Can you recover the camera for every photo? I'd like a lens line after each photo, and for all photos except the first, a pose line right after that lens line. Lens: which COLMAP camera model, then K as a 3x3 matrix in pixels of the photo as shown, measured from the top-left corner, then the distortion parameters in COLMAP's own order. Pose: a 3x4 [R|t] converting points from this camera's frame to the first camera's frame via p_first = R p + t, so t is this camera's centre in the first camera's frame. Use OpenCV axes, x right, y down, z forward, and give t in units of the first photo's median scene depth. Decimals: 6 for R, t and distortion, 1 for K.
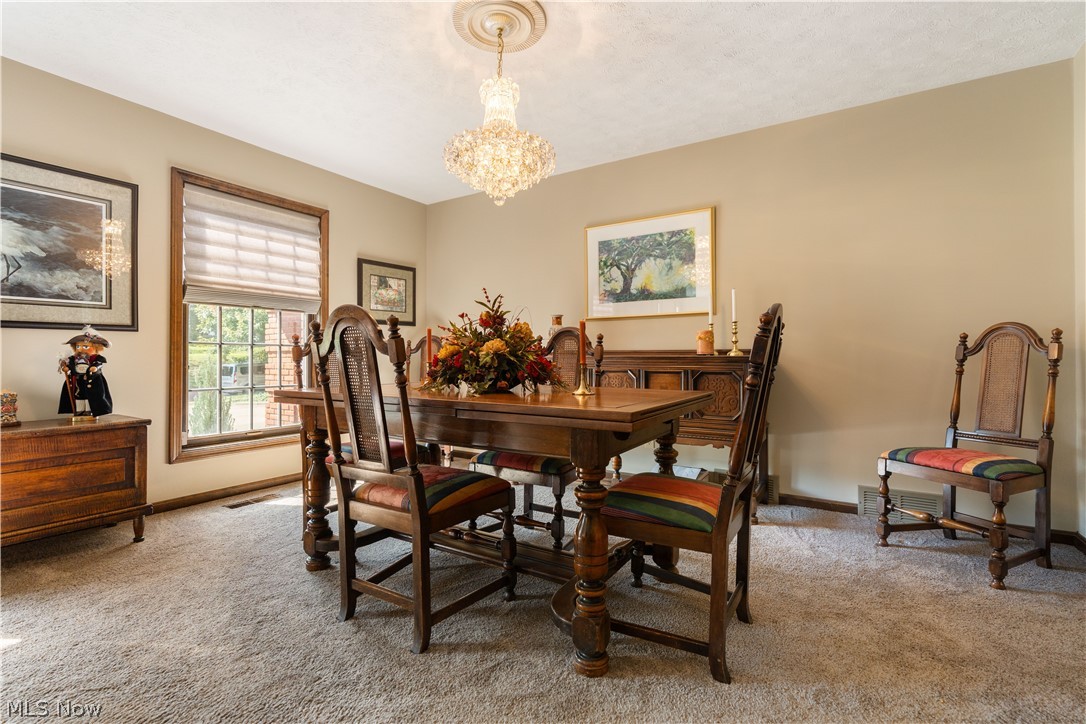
lens RADIAL K [[497.6, 0, 539.2], [0, 497.6, 354.3], [0, 0, 1]] dist [-0.002685, -0.000153]
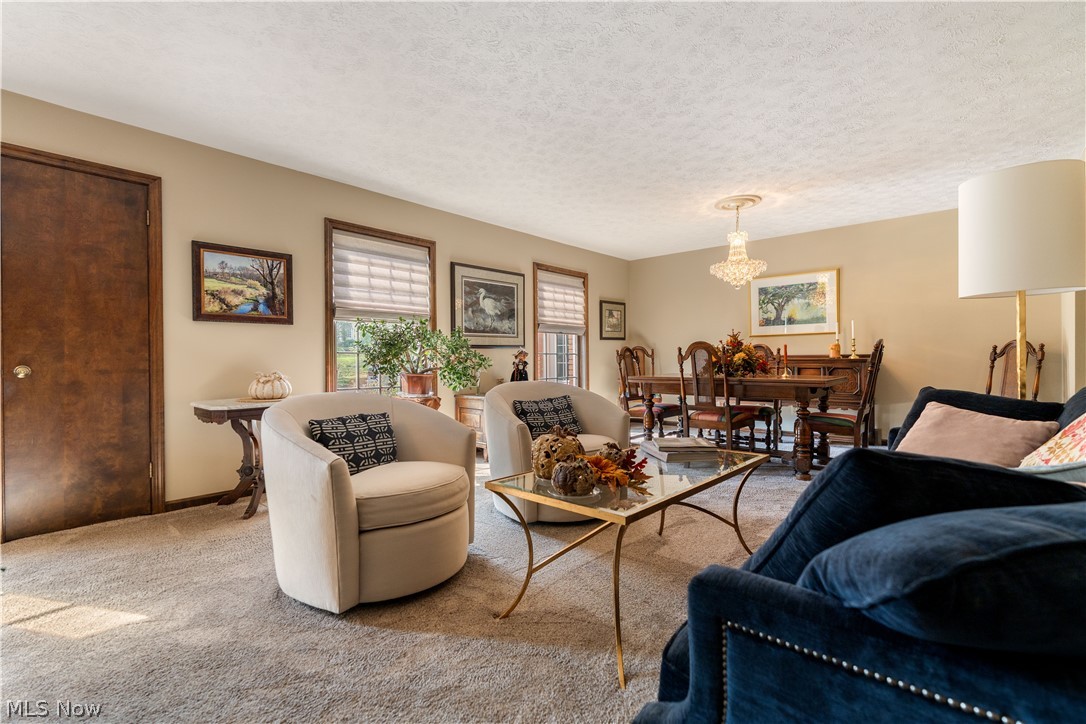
lens RADIAL K [[487.3, 0, 544.6], [0, 487.3, 359.7], [0, 0, 1]] dist [0.000754, 0.000312]
pose [[0.988255, -0.007413, -0.152631, -0.402286], [0.008727, 0.999930, 0.007944, -0.015121], [0.152562, -0.009183, 0.988251, -0.824367]]
